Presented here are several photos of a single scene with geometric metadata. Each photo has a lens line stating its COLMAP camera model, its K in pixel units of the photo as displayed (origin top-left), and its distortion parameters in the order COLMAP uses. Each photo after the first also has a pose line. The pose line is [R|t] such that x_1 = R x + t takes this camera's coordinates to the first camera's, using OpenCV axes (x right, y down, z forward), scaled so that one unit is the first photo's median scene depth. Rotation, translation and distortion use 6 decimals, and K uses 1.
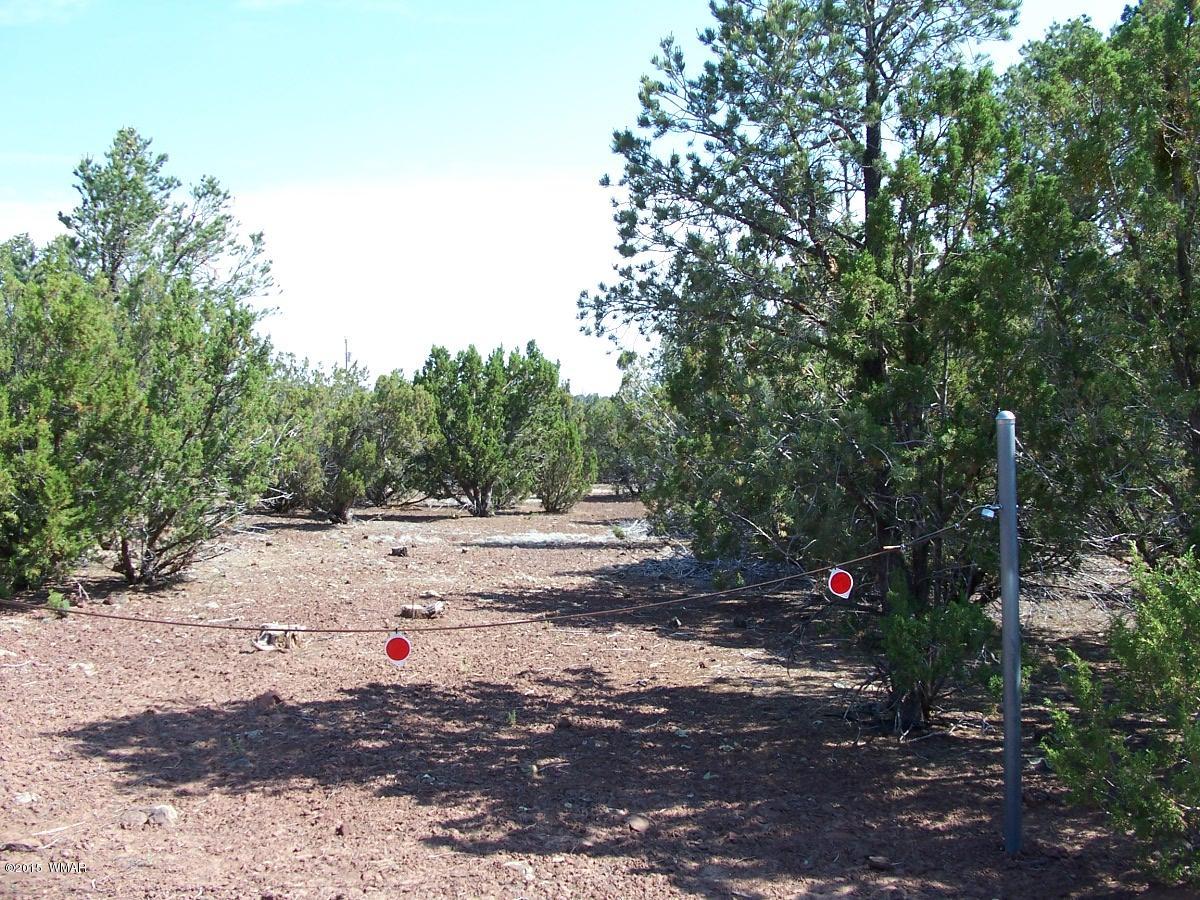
lens RADIAL K [[1254.0, 0, 597.2], [0, 1254.0, 426.6], [0, 0, 1]] dist [-0.136683, 0.042524]
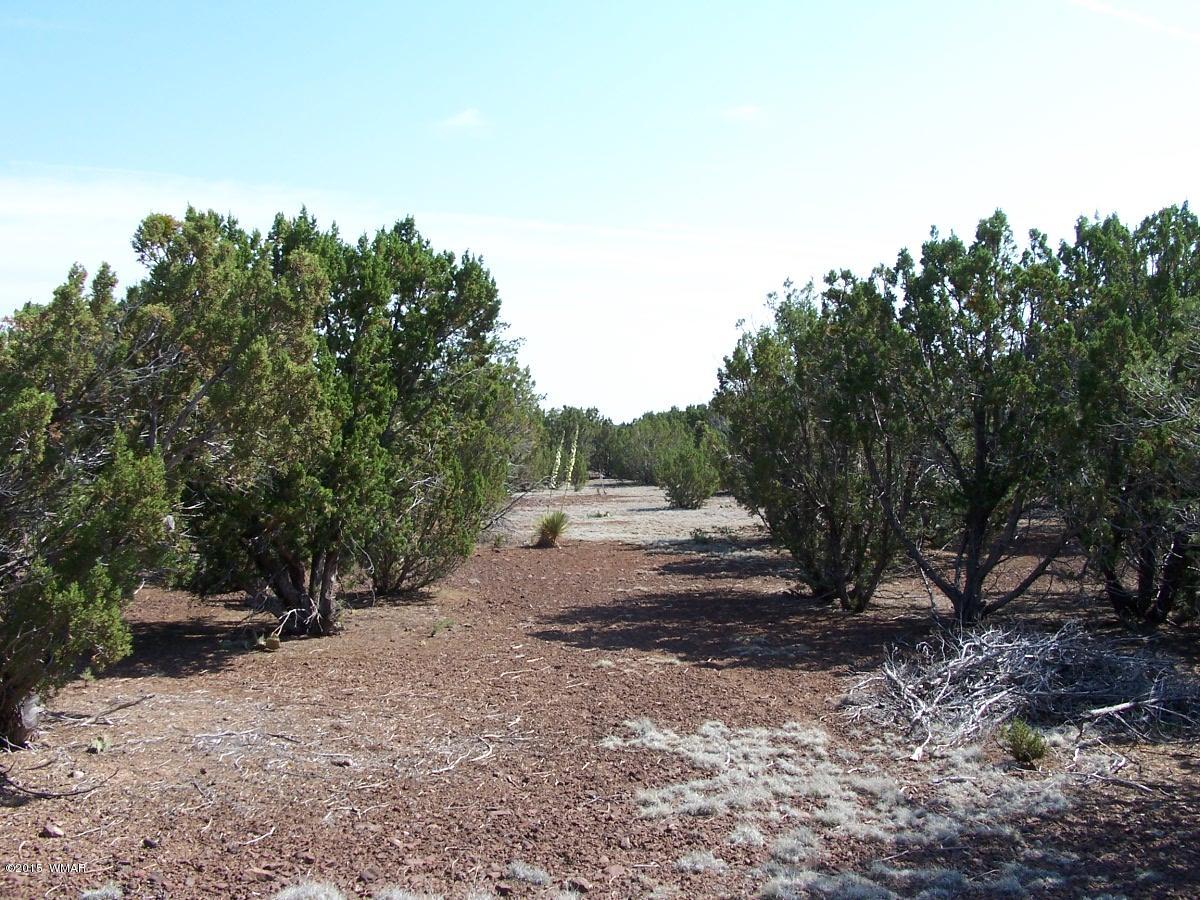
lens RADIAL K [[1254.0, 0, 597.2], [0, 1254.0, 426.6], [0, 0, 1]] dist [-0.136683, 0.042524]
pose [[0.937048, 0.000054, 0.349200, -0.253290], [0.002372, 0.999976, -0.006518, 0.012447], [-0.349192, 0.006936, 0.937026, 1.013538]]
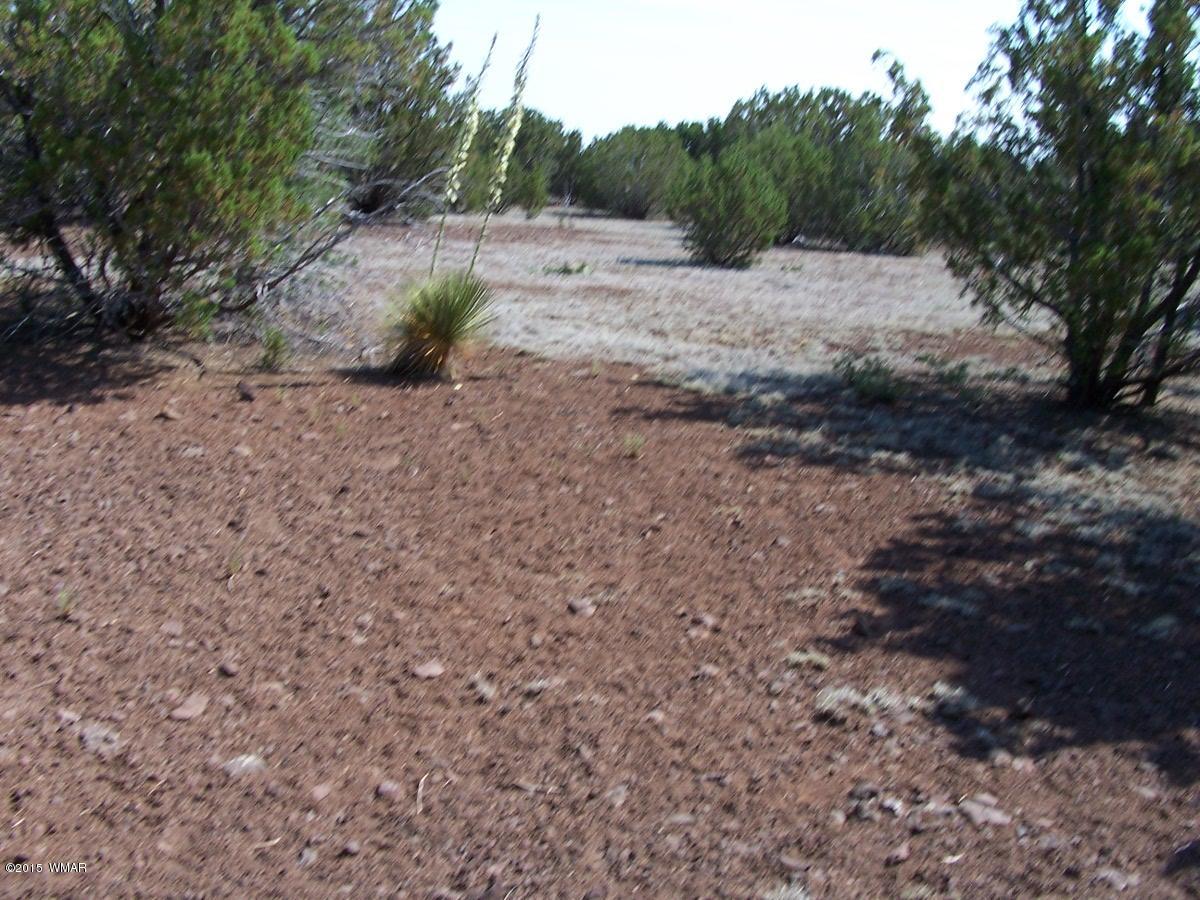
lens RADIAL K [[1254.0, 0, 597.2], [0, 1254.0, 426.6], [0, 0, 1]] dist [-0.136683, 0.042524]
pose [[0.922844, -0.009287, 0.385063, 0.062654], [-0.074719, 0.976403, 0.202620, 0.055472], [-0.377858, -0.215758, 0.900373, 1.892341]]
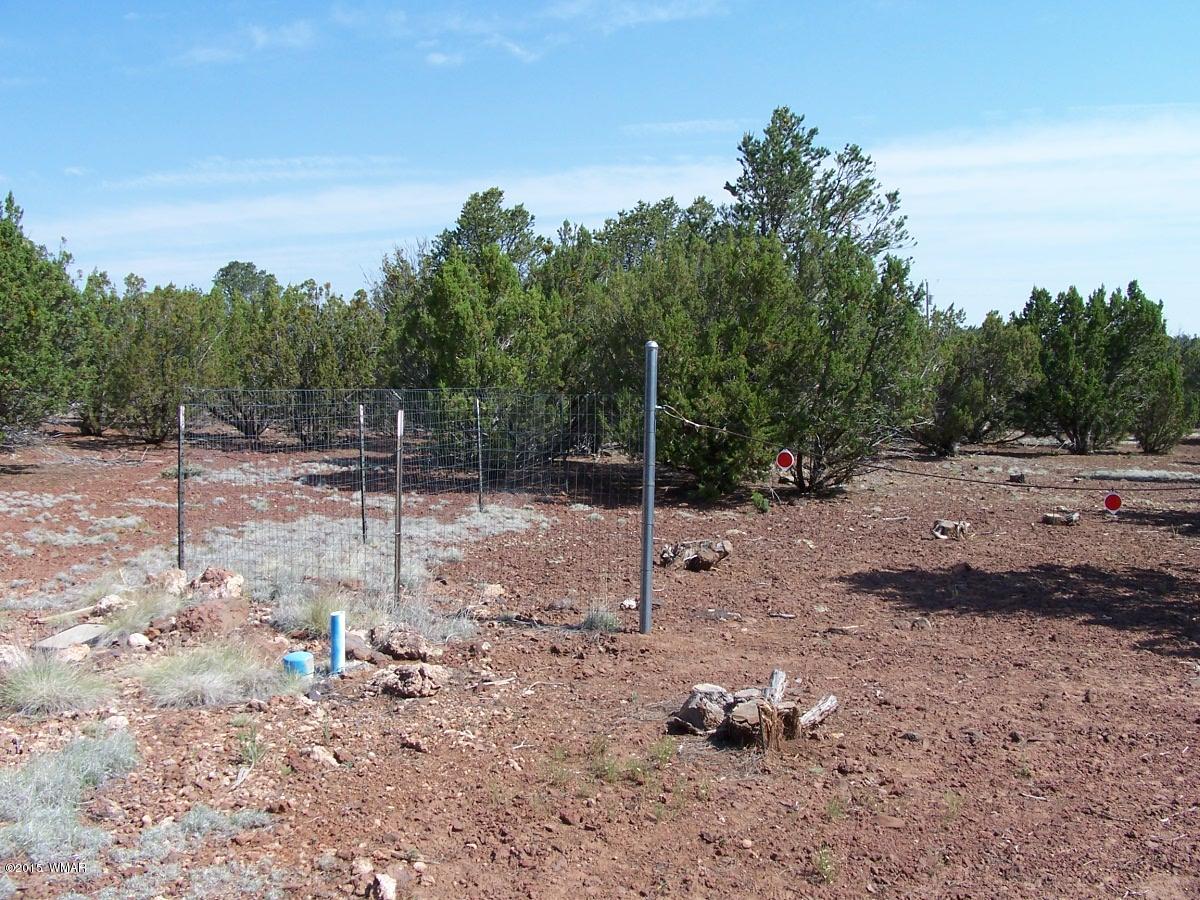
lens RADIAL K [[1254.0, 0, 597.2], [0, 1254.0, 426.6], [0, 0, 1]] dist [-0.136683, 0.042524]
pose [[0.900295, 0.018795, -0.434875, -0.019788], [0.000875, 0.998987, 0.044987, 0.005840], [0.435280, -0.040882, 0.899366, -0.132988]]
